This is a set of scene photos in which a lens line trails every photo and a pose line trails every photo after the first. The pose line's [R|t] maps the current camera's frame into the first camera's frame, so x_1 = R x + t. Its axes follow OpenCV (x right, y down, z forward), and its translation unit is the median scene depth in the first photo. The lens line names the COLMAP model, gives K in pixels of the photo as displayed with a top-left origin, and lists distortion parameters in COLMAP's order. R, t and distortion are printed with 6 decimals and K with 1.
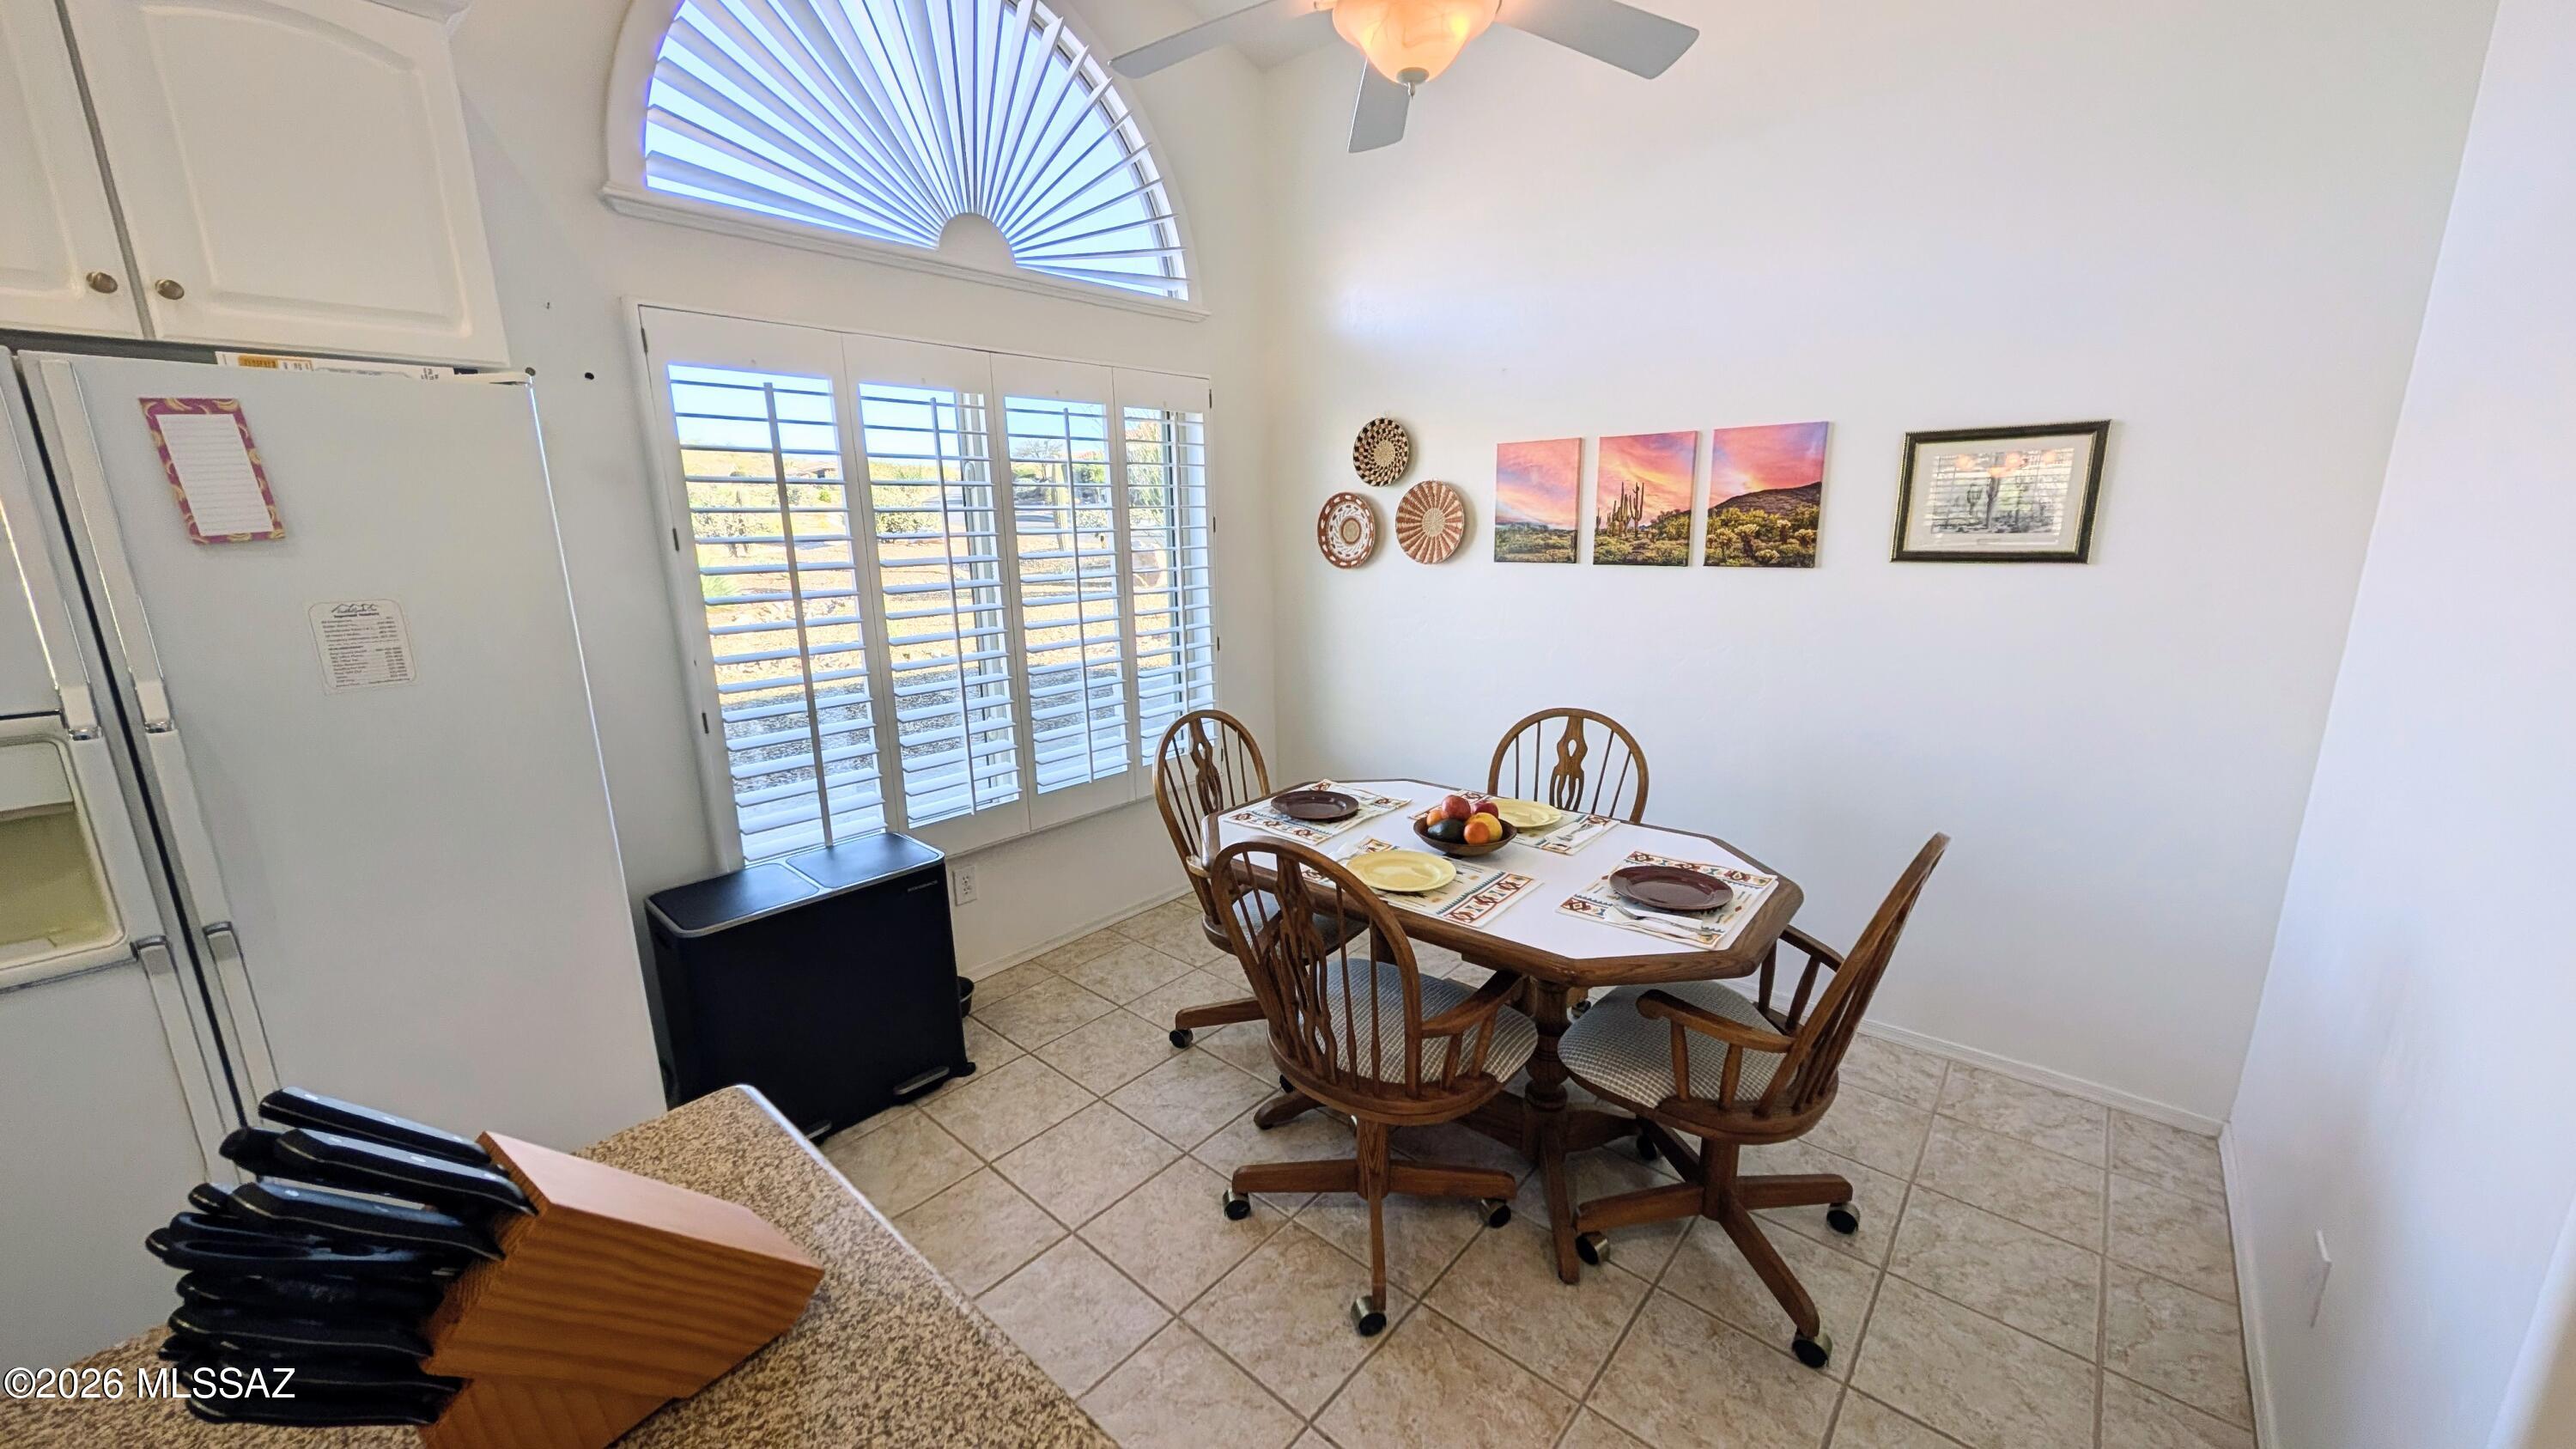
lens RADIAL K [[941.8, 0, 1290.2], [0, 941.8, 725.7], [0, 0, 1]] dist [-0.000390, 0.000578]
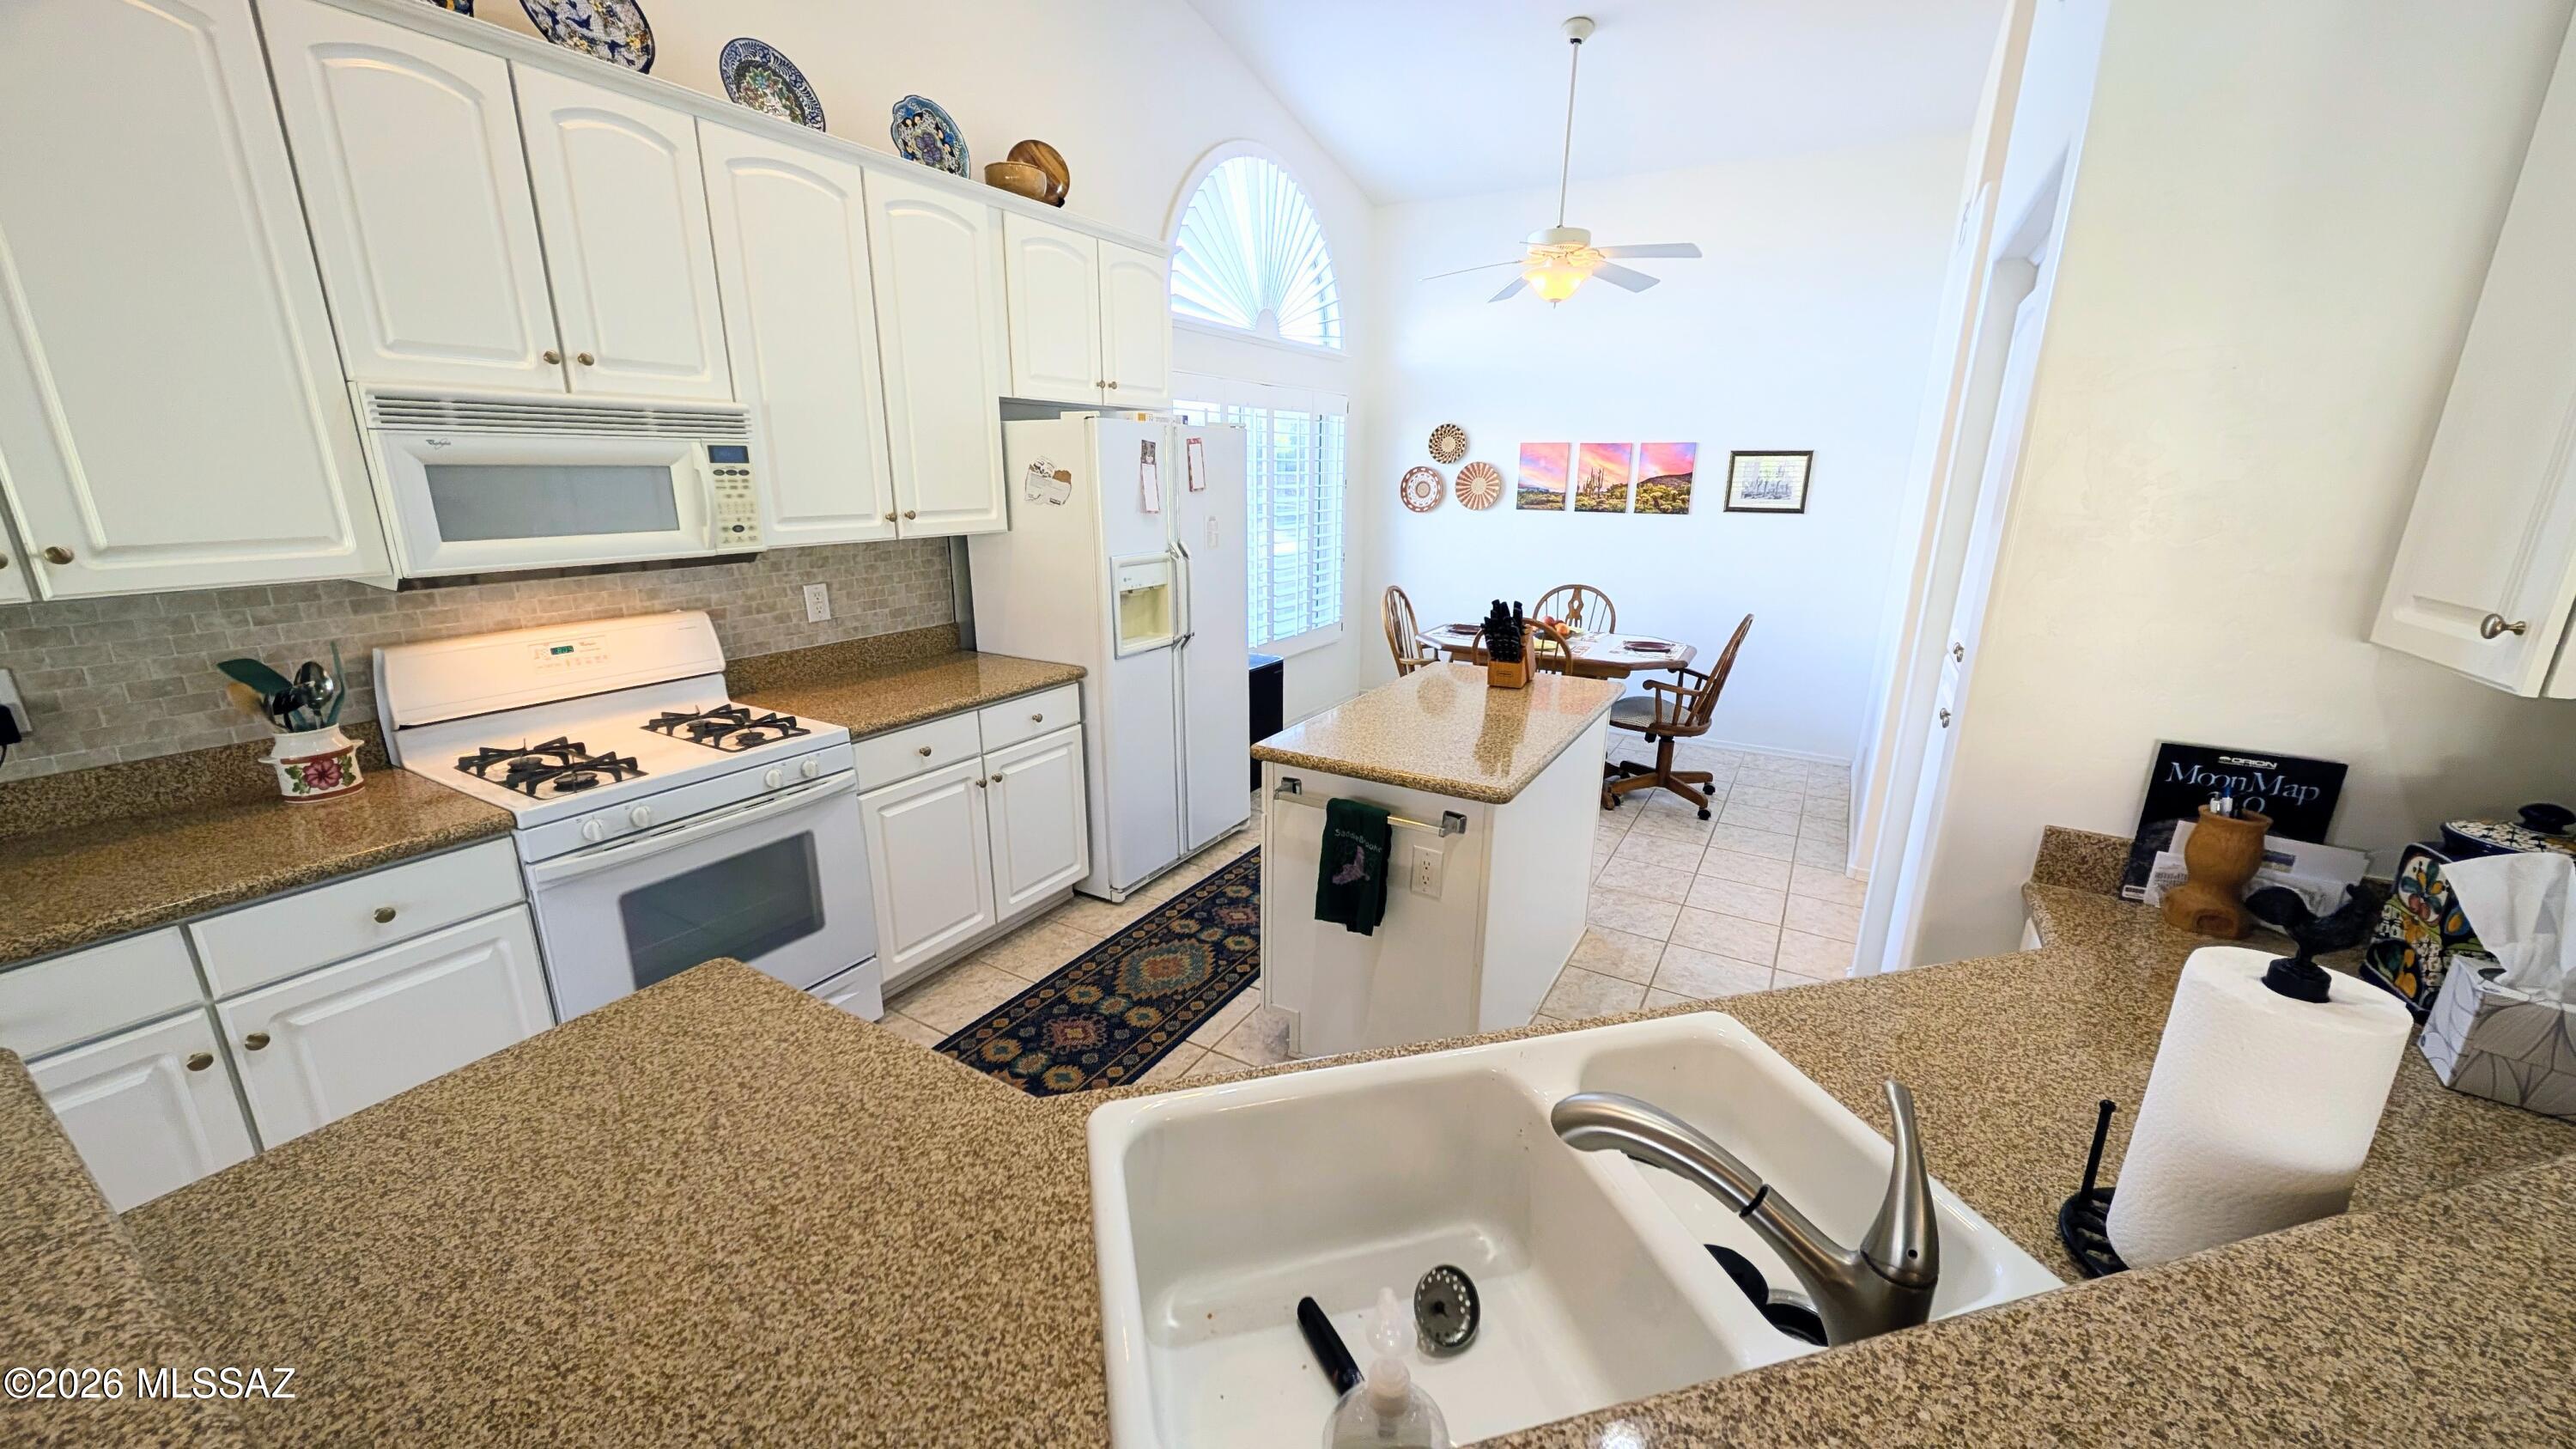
lens RADIAL K [[941.8, 0, 1283.9], [0, 941.8, 730.1], [0, 0, 1]] dist [-0.000390, 0.000578]
pose [[0.982595, -0.025569, 0.183990, -0.636765], [0.015270, 0.998247, 0.057175, 0.155422], [-0.185130, -0.053370, 0.981264, -0.797266]]
